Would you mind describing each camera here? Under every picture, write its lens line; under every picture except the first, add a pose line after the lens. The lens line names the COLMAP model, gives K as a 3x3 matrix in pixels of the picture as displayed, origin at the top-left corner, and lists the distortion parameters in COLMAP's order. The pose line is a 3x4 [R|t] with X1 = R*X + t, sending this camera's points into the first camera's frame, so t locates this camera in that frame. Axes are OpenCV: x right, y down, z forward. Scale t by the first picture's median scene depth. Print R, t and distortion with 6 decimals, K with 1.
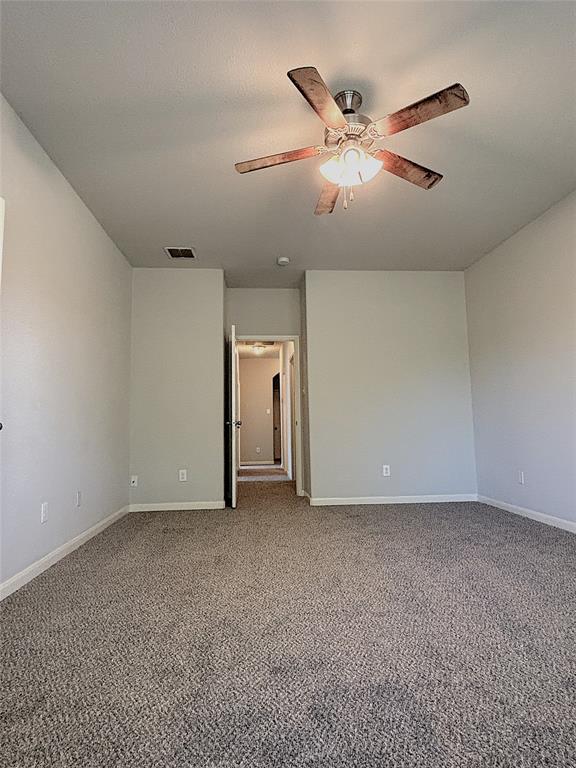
lens RADIAL K [[436.3, 0, 288.0], [0, 436.3, 384.0], [0, 0, 1]] dist [0.002381, -0.000173]
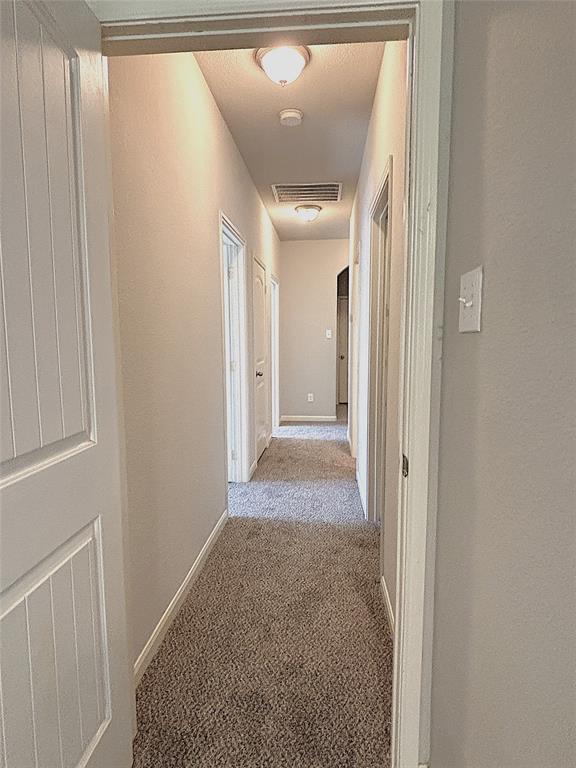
lens RADIAL K [[436.3, 0, 288.0], [0, 436.3, 384.0], [0, 0, 1]] dist [0.002381, -0.000173]
pose [[0.986735, 0.034315, -0.158673, -0.002679], [0.000357, 0.976944, 0.213494, 0.002878], [0.162341, -0.210718, 0.963973, 0.409834]]
